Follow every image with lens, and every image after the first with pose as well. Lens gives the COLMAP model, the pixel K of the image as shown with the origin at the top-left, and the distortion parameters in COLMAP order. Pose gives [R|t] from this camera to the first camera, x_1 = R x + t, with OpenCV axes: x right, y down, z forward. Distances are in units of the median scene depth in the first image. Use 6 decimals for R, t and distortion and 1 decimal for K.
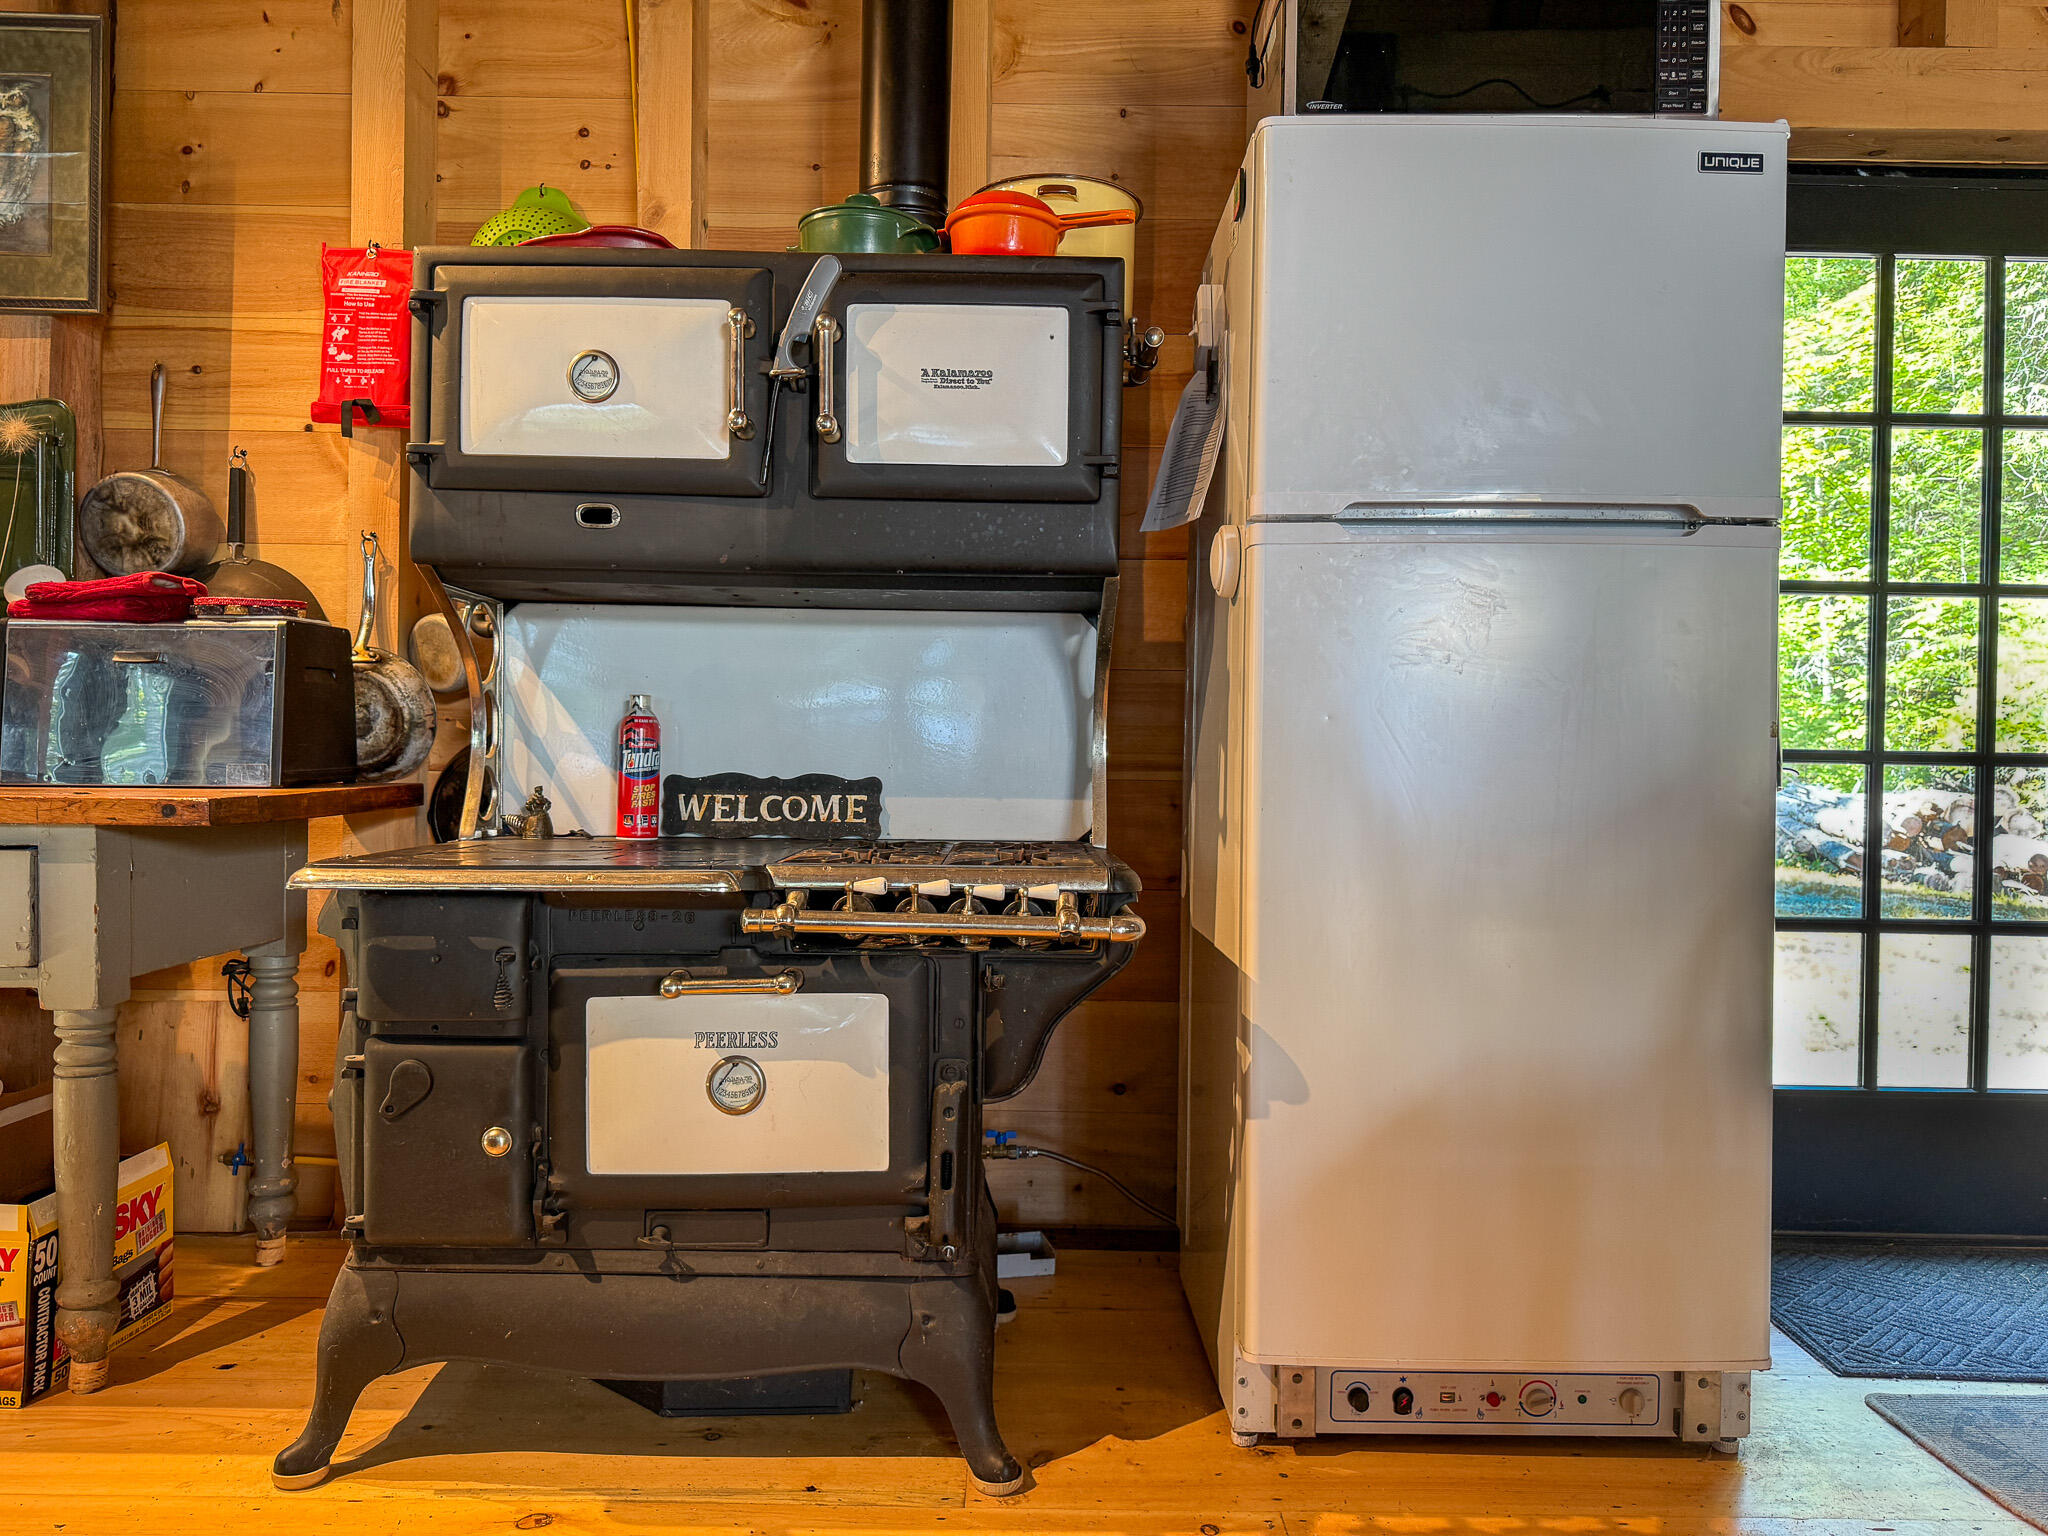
lens RADIAL K [[1452.9, 0, 1023.6], [0, 1452.9, 753.7], [0, 0, 1]] dist [0.009248, -0.001389]
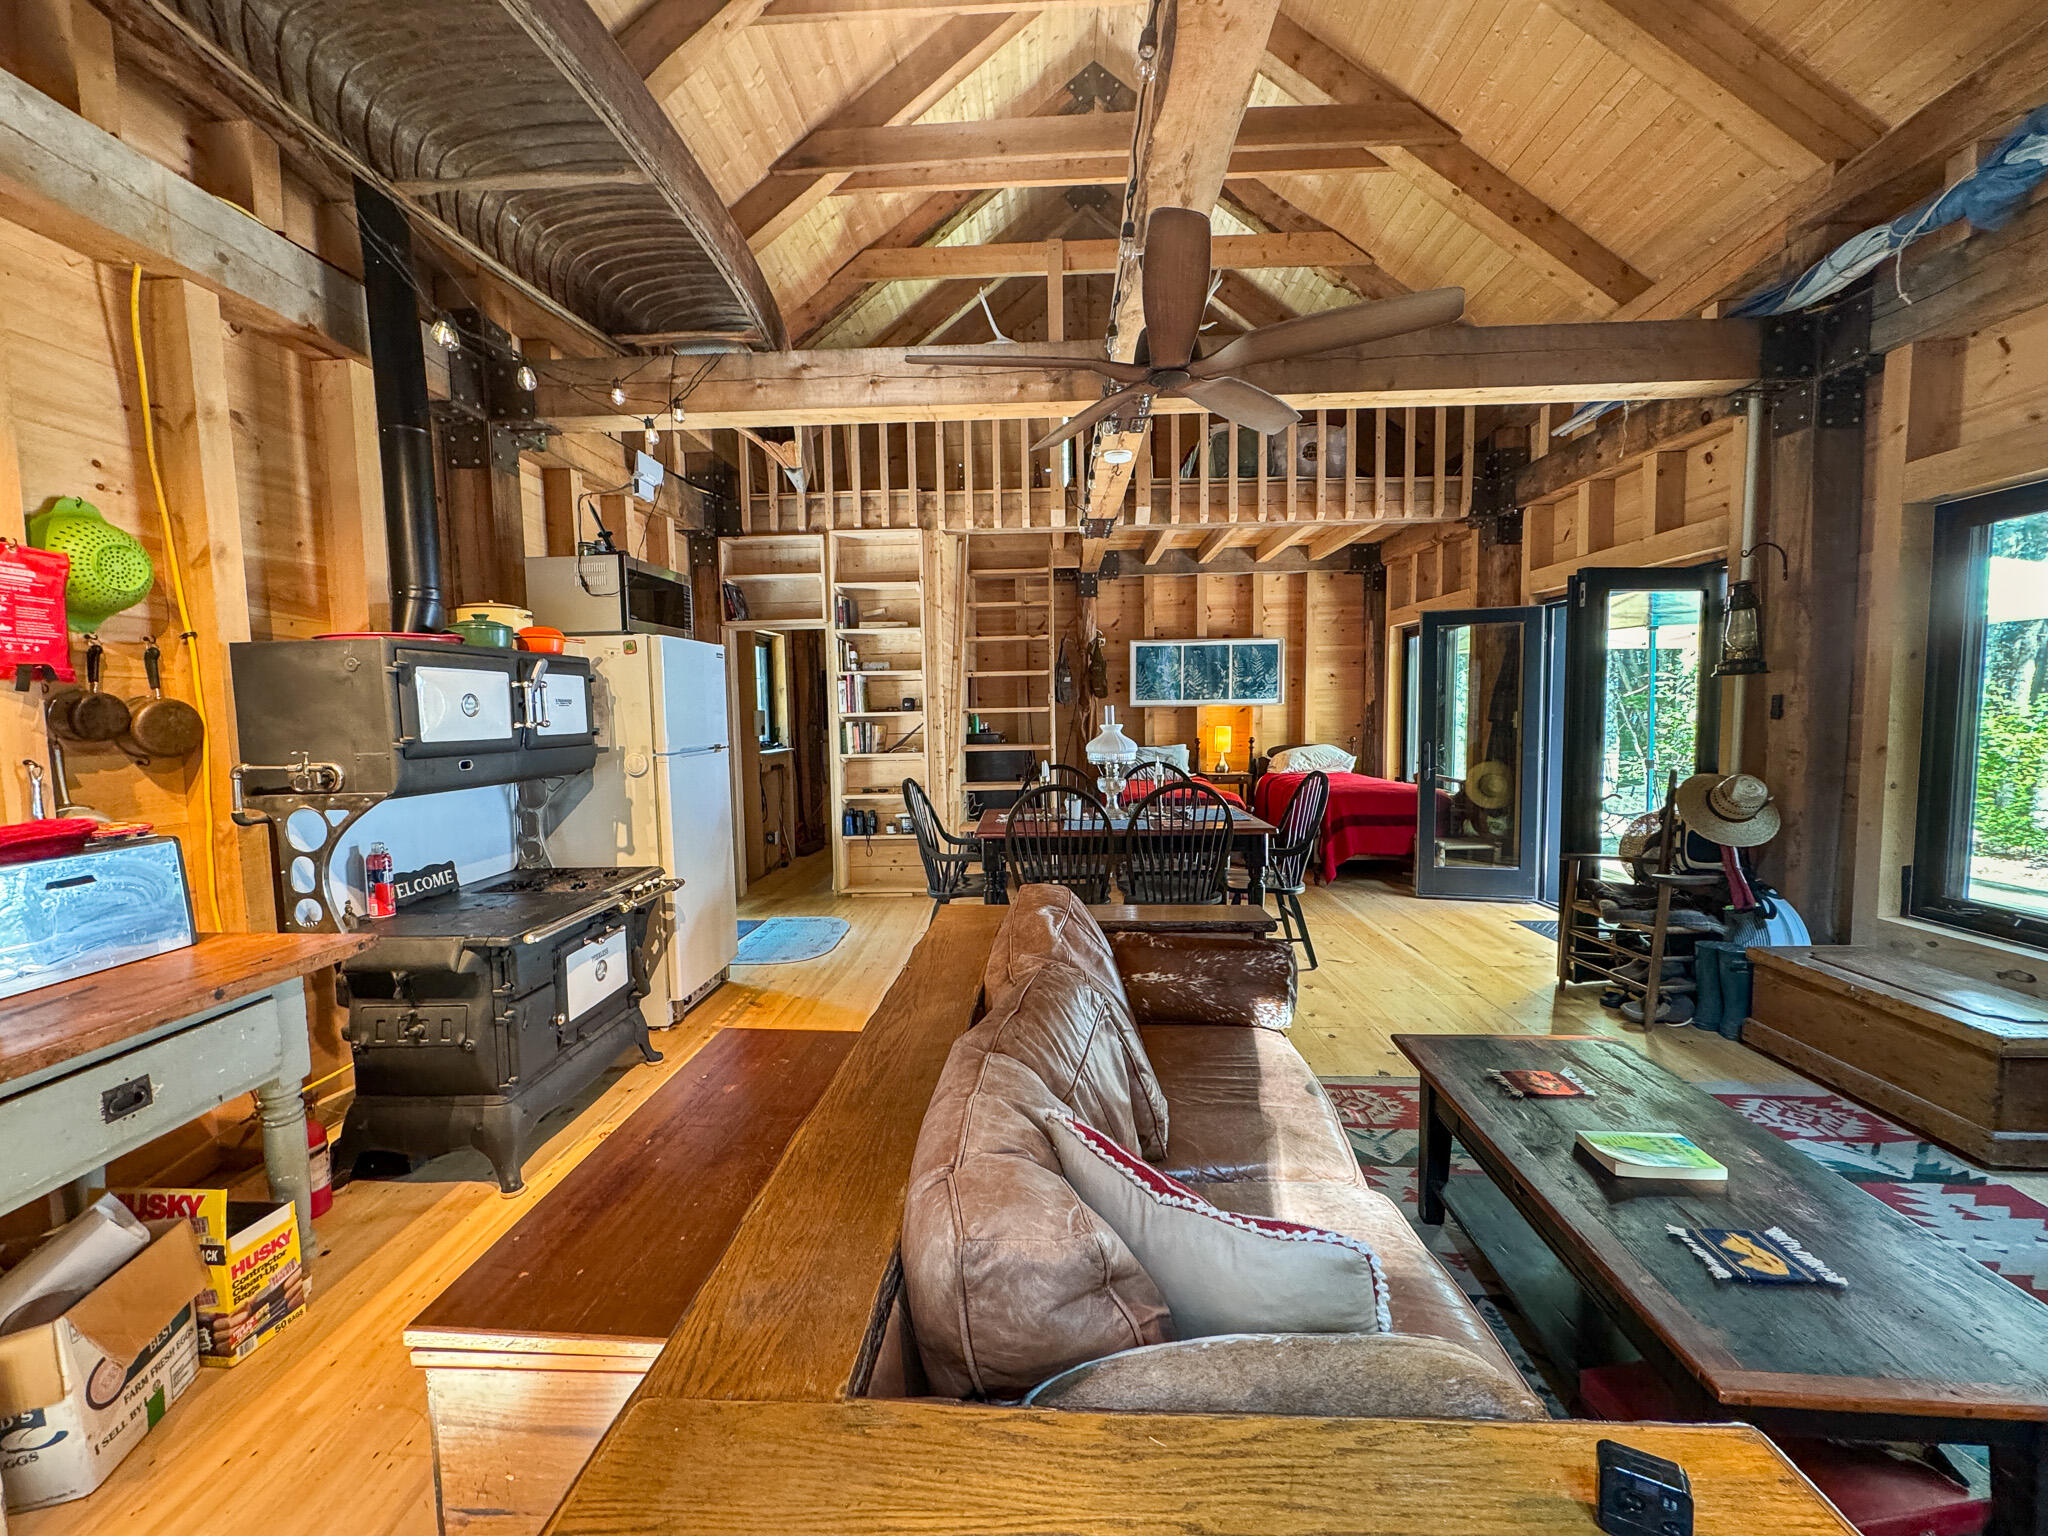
lens RADIAL K [[817.0, 0, 1023.6], [0, 817.0, 764.6], [0, 0, 1]] dist [-0.000003, -0.000308]
pose [[0.057608, -0.084919, 0.994721, -1.277333], [0.021142, 0.996256, 0.083826, -0.215379], [-0.998115, 0.016201, 0.059188, 0.060381]]
